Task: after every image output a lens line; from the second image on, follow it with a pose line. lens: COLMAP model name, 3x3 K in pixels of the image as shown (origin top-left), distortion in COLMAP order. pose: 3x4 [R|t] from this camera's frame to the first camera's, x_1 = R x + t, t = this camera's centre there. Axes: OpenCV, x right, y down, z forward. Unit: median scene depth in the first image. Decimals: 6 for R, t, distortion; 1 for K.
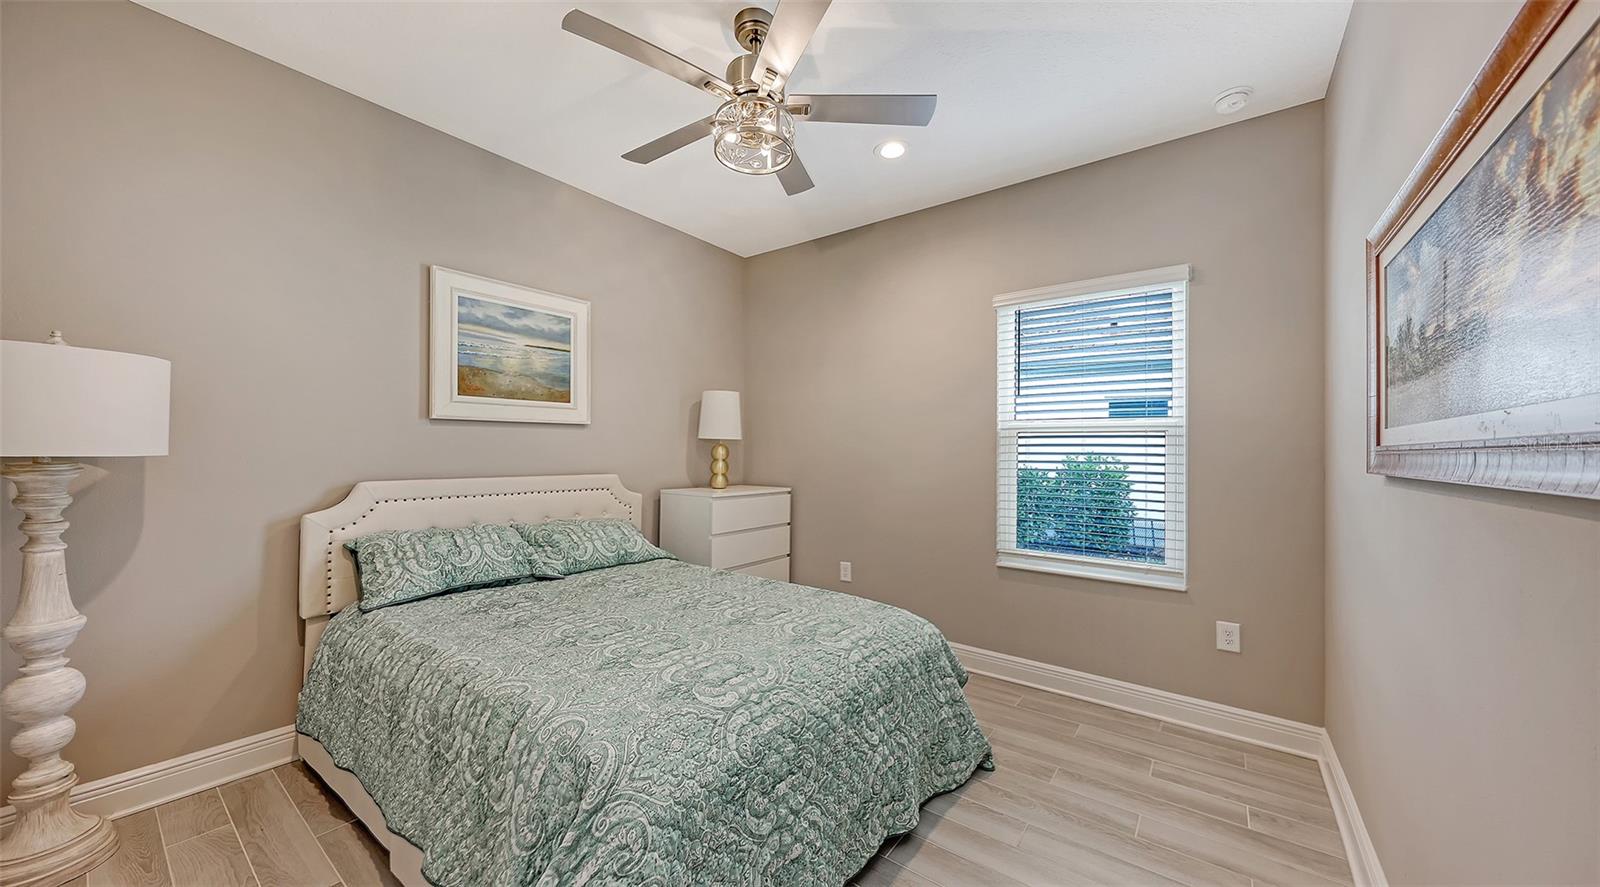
lens RADIAL K [[562.4, 0, 800.7], [0, 562.4, 445.5], [0, 0, 1]] dist [0.002707, -0.000020]
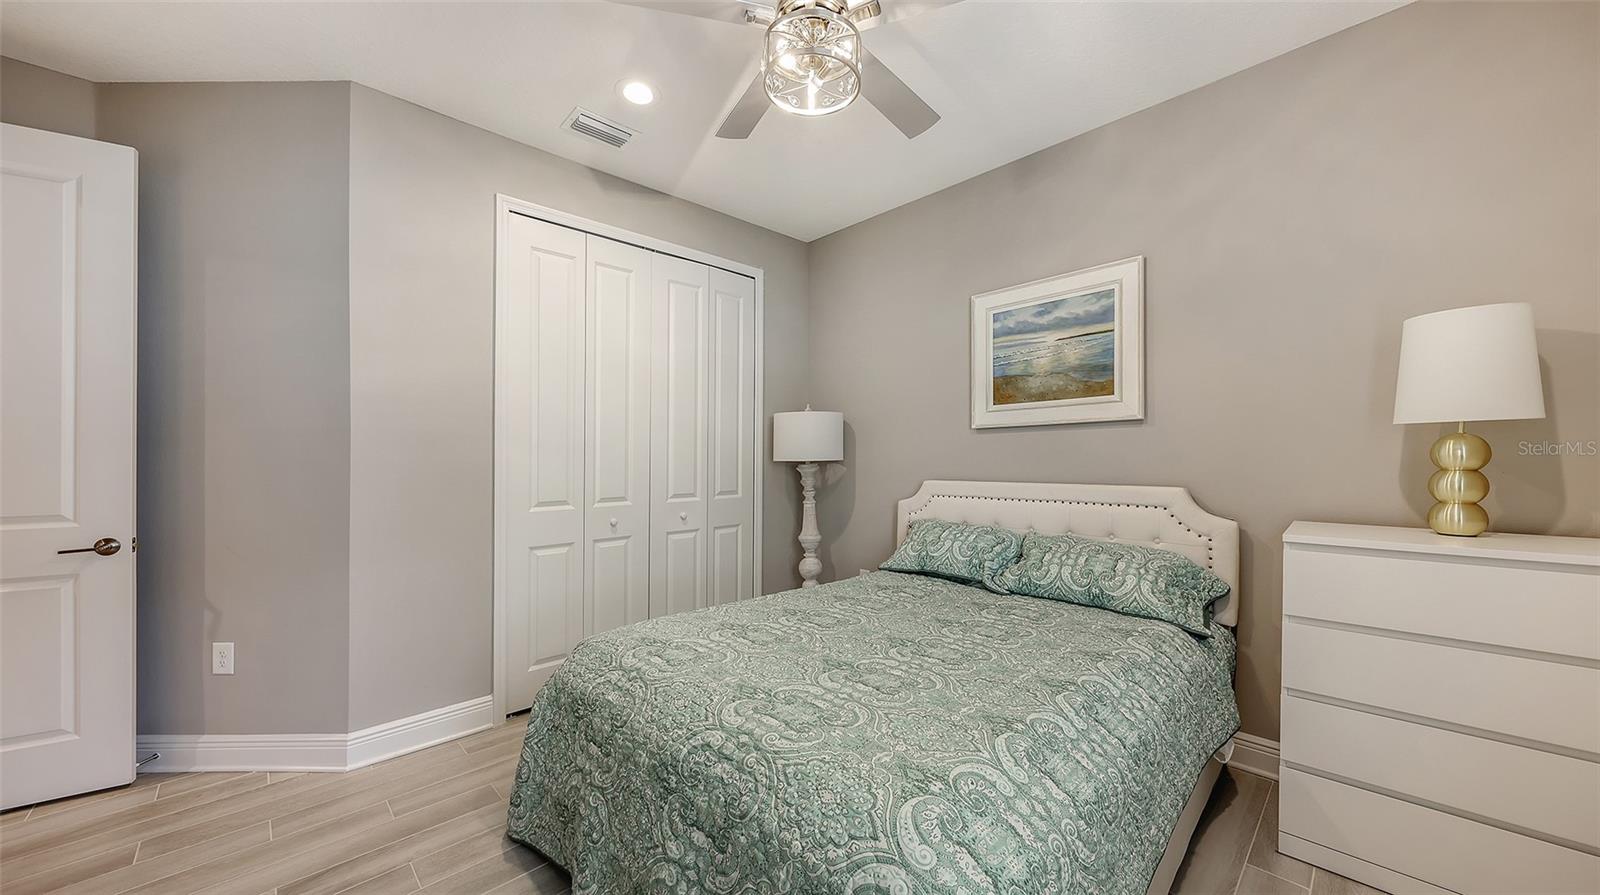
lens RADIAL K [[555.9, 0, 802.5], [0, 555.9, 455.0], [0, 0, 1]] dist [-0.001524, -0.000190]
pose [[-0.151143, -0.014455, -0.988406, 0.485464], [0.013319, 0.999773, -0.016658, 0.019341], [0.988422, -0.015682, -0.150916, 0.763562]]
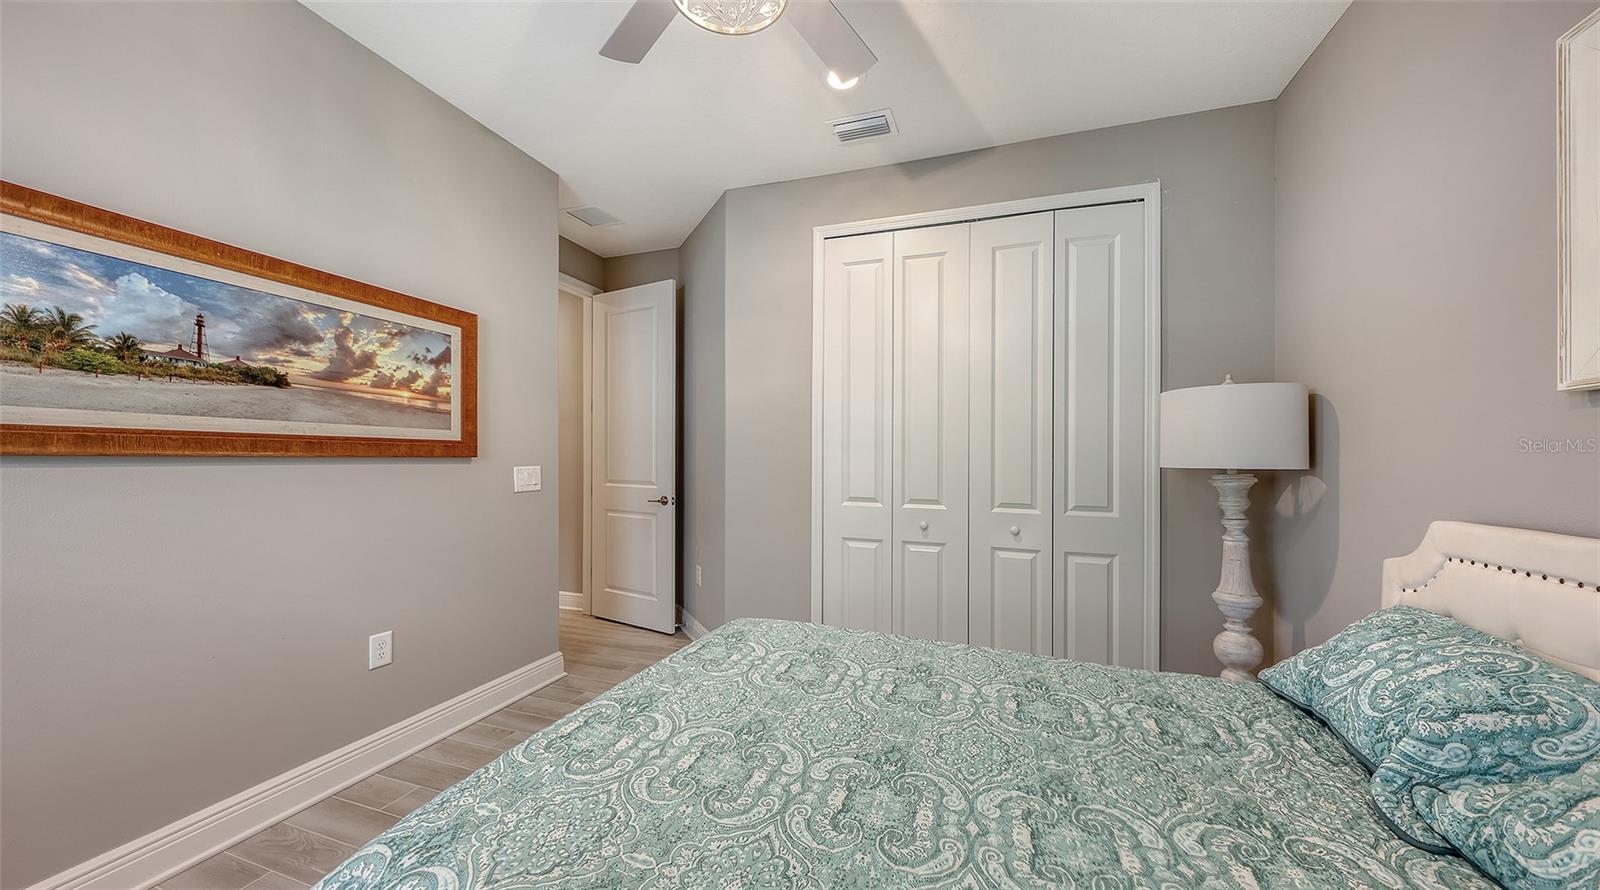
lens RADIAL K [[562.4, 0, 802.3], [0, 562.4, 448.7], [0, 0, 1]] dist [0.002707, -0.000020]
pose [[-0.947613, -0.033031, -0.317708, 0.030185], [-0.025477, 0.999286, -0.027904, 0.020584], [0.318402, -0.018348, -0.947778, 1.127051]]
